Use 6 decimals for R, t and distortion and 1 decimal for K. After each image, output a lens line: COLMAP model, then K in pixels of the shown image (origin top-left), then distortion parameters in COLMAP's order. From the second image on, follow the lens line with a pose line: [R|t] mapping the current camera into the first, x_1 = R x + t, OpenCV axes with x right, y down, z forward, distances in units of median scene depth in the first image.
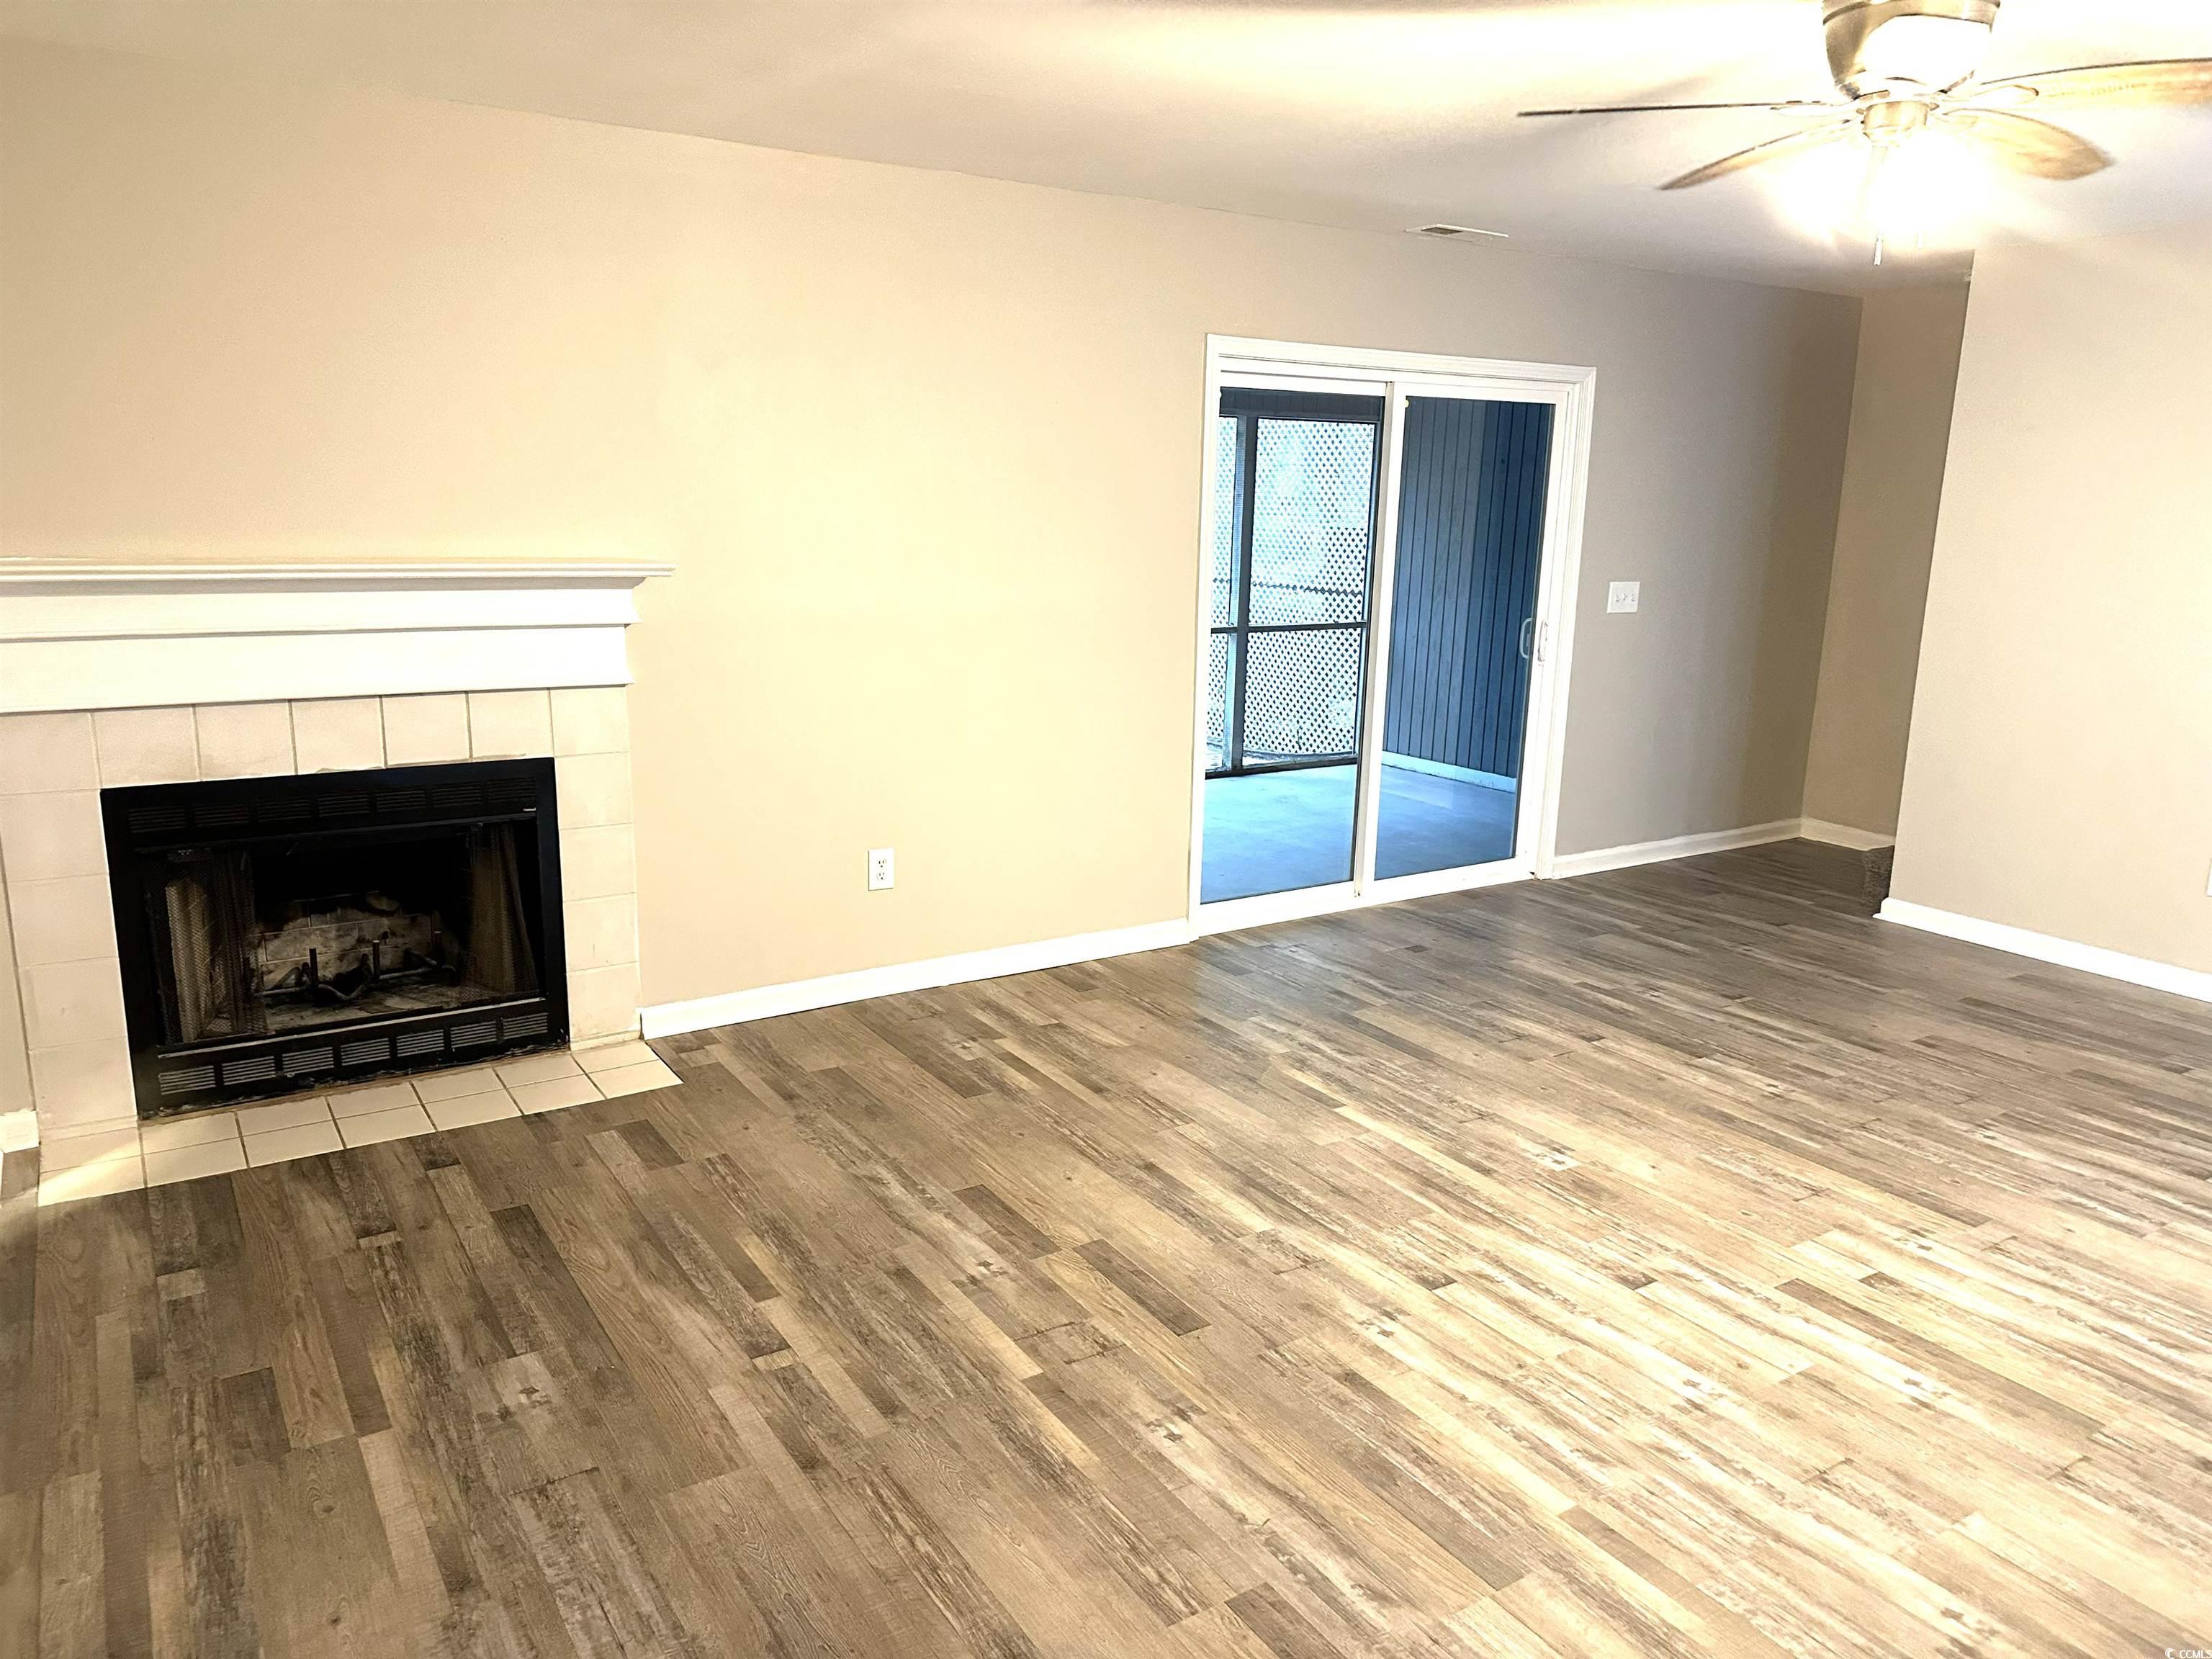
lens RADIAL K [[1571.4, 0, 1106.0], [0, 1571.4, 829.5], [0, 0, 1]] dist [0.058948, -0.072475]
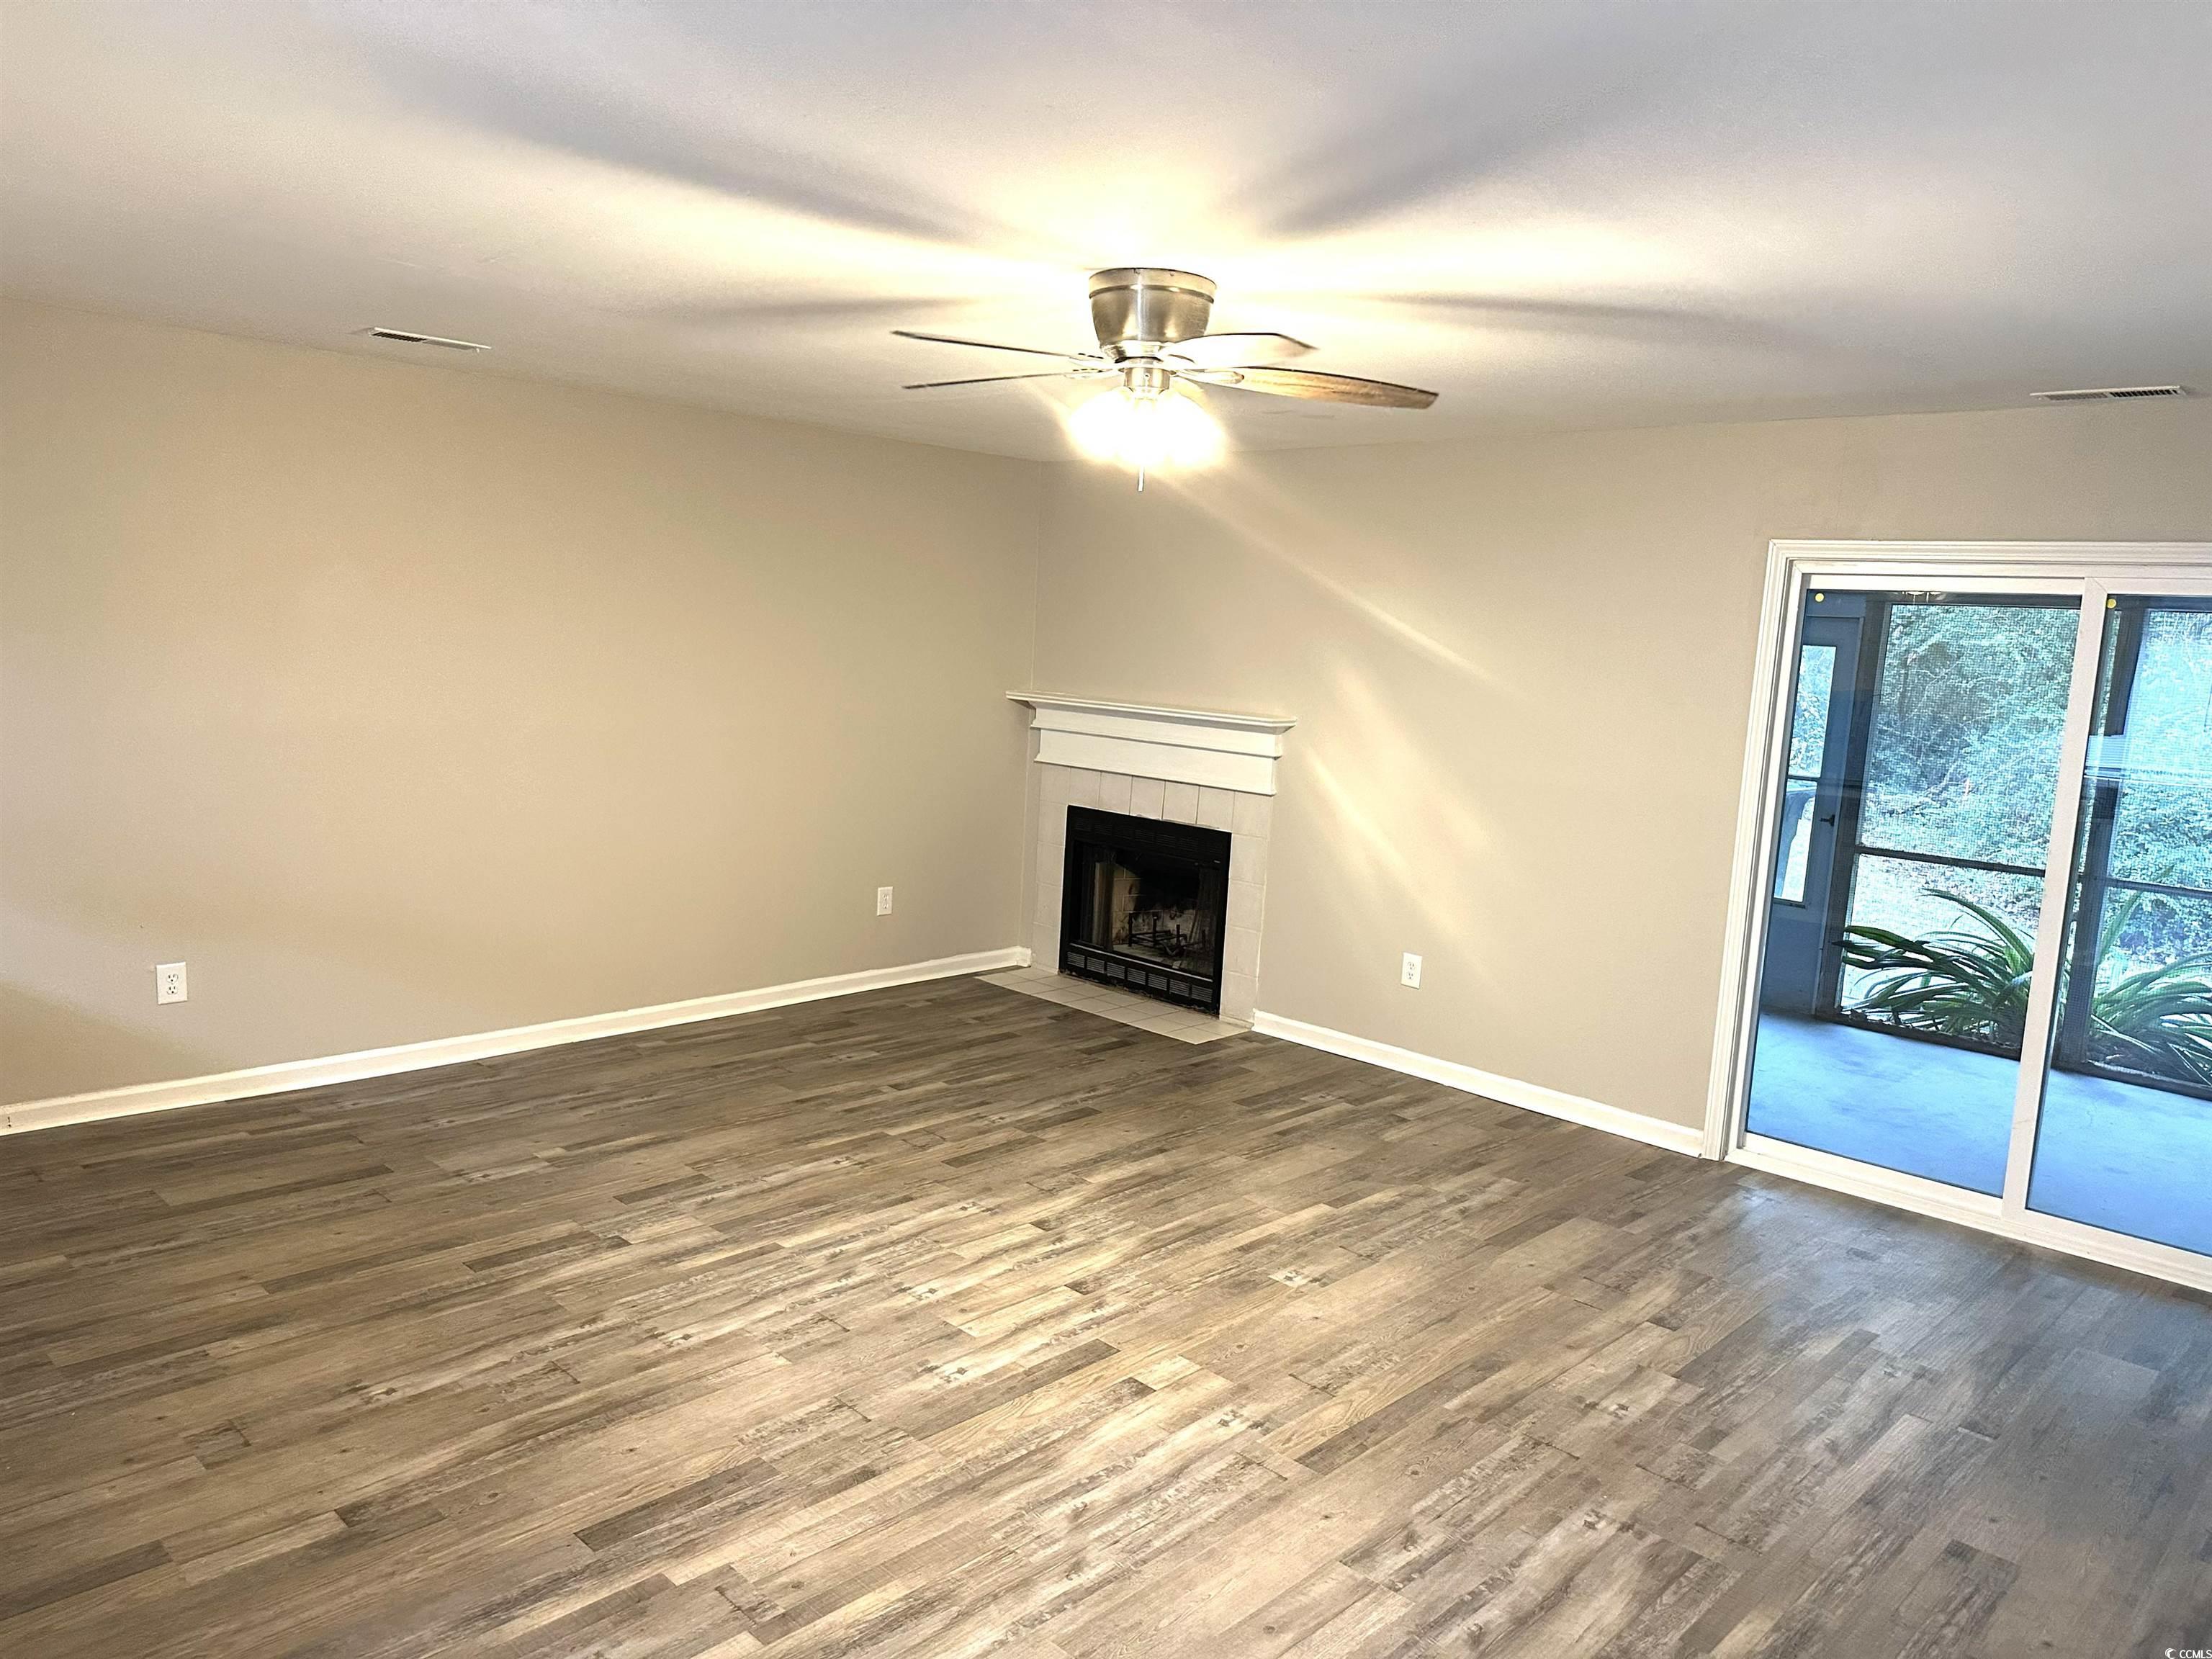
lens RADIAL K [[1544.0, 0, 1106.0], [0, 1544.0, 829.5], [0, 0, 1]] dist [0.090797, -0.172866]
pose [[0.216727, 0.117188, -0.969173, 1.346842], [-0.265770, 0.962354, 0.056931, -0.122781], [0.939359, 0.245239, 0.239713, 0.586322]]
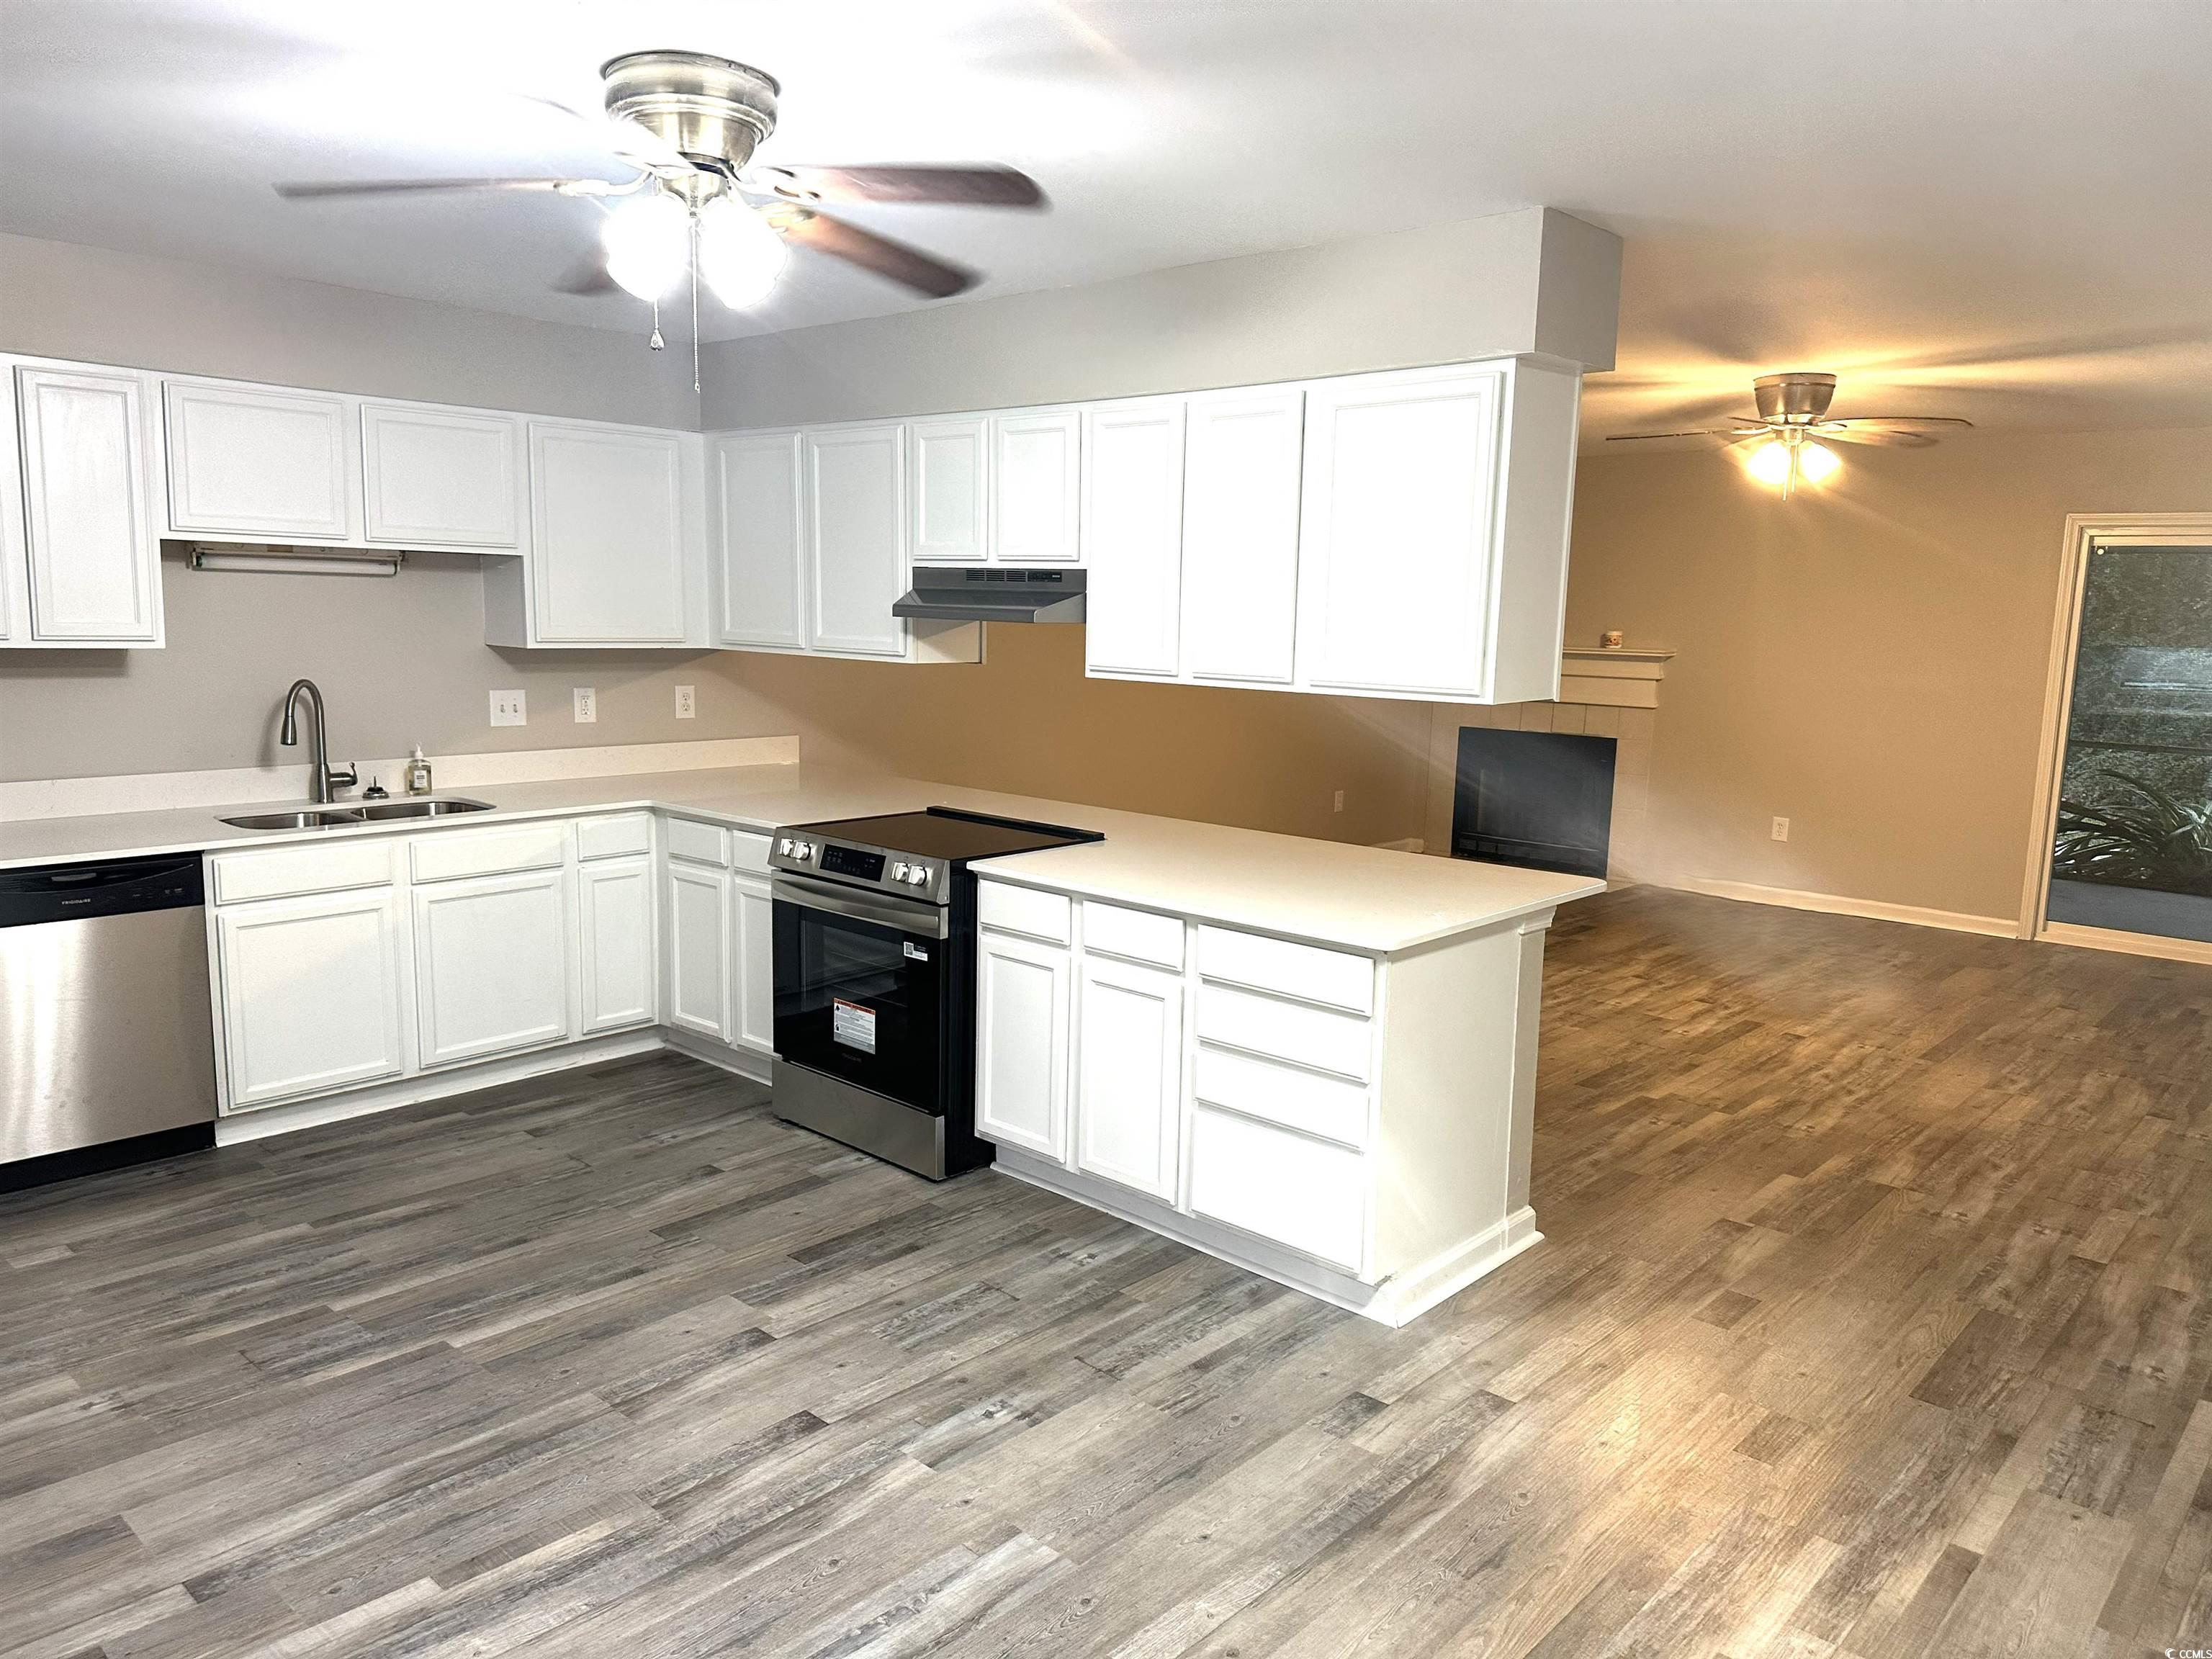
lens RADIAL K [[1558.6, 0, 1106.0], [0, 1558.6, 829.5], [0, 0, 1]] dist [0.141613, -0.244285]
pose [[0.243087, 0.125775, -0.961816, 1.852818], [-0.231435, 0.970442, 0.068411, 0.104916], [0.941991, 0.205968, 0.265011, -0.246620]]
